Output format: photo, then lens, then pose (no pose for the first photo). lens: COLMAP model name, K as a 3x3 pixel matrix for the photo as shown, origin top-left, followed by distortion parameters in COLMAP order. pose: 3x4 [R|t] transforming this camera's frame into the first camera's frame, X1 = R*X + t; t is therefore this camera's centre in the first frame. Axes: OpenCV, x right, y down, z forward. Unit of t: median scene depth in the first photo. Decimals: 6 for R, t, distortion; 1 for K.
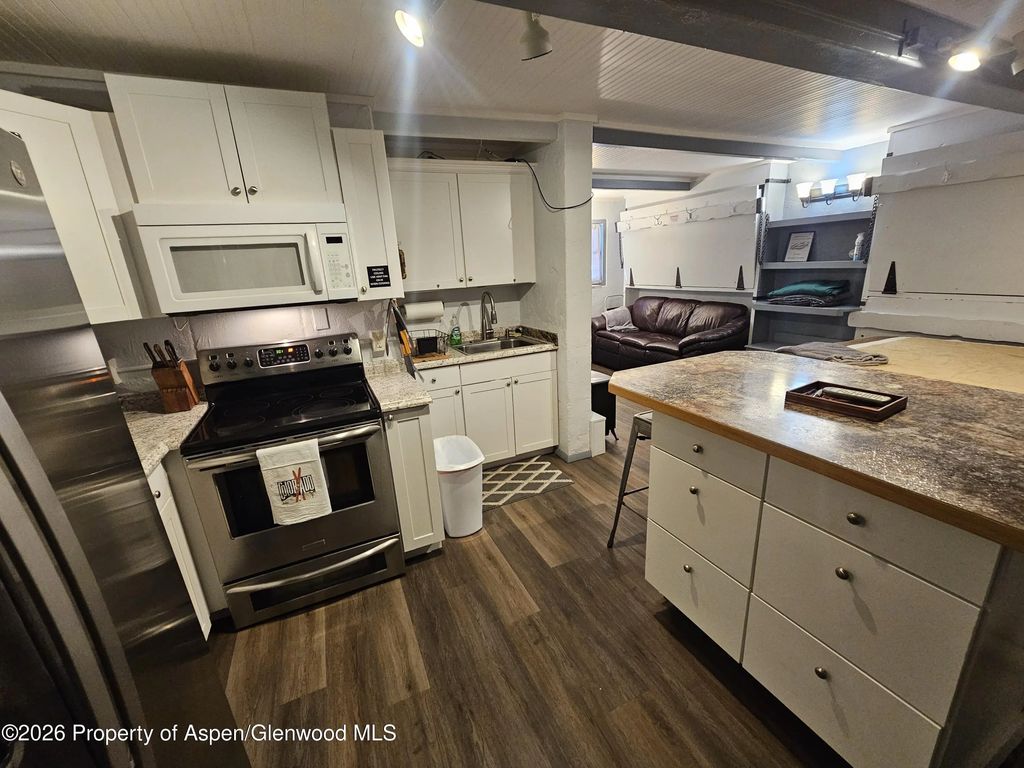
lens RADIAL K [[420.6, 0, 509.6], [0, 420.6, 391.0], [0, 0, 1]] dist [-0.001493, -0.000375]
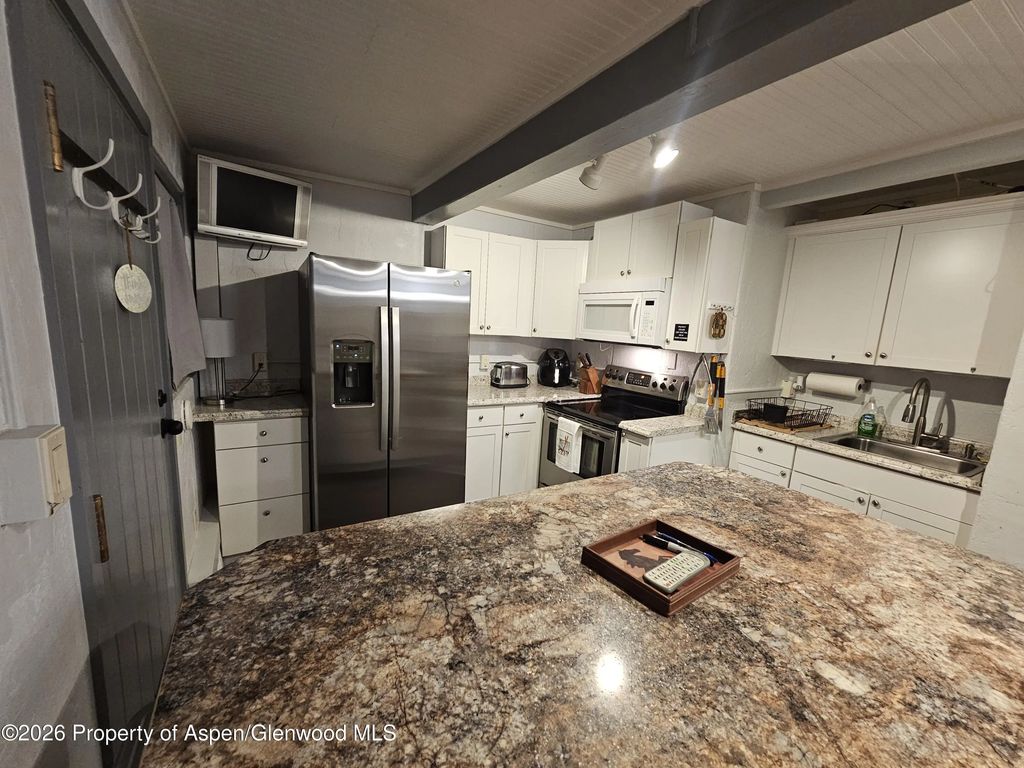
lens RADIAL K [[420.6, 0, 510.6], [0, 420.6, 391.5], [0, 0, 1]] dist [-0.001493, -0.000375]
pose [[0.100533, 0.226957, -0.968702, 0.841446], [-0.342333, 0.922077, 0.180506, -0.160868], [0.934185, 0.313472, 0.170394, 0.373441]]
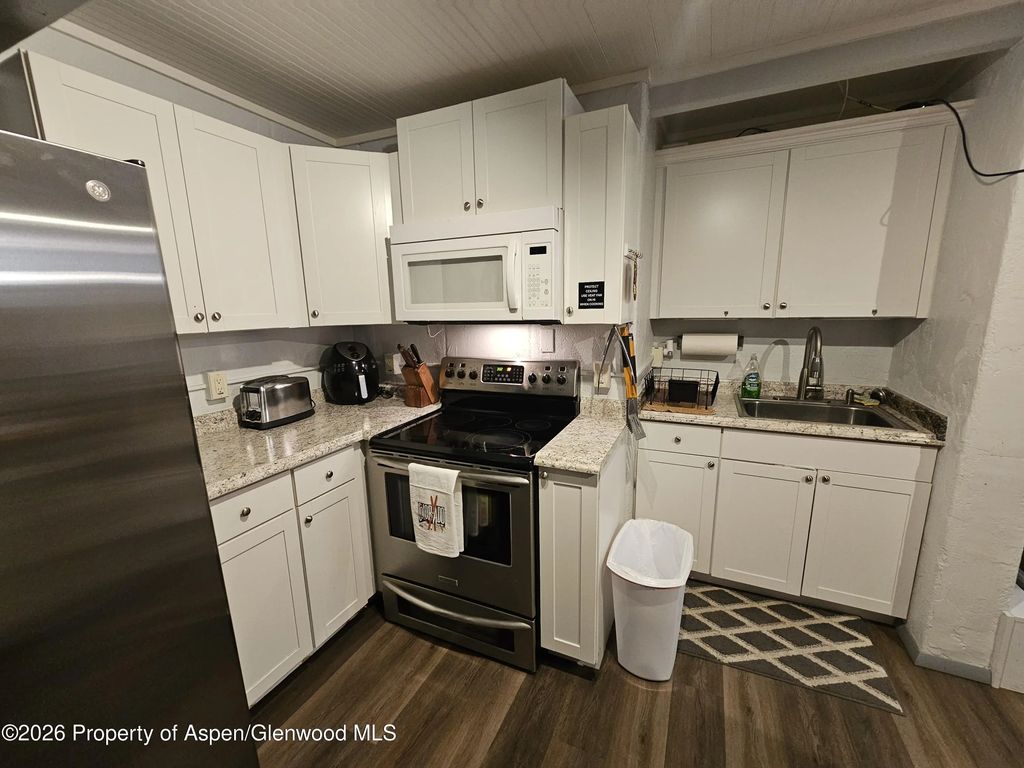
lens RADIAL K [[420.6, 0, 510.3], [0, 420.6, 390.2], [0, 0, 1]] dist [-0.001493, -0.000375]
pose [[0.653358, 0.192231, -0.732237, 0.192575], [-0.231237, 0.971675, 0.048761, -0.101596], [0.720869, 0.137462, 0.679303, 0.375529]]
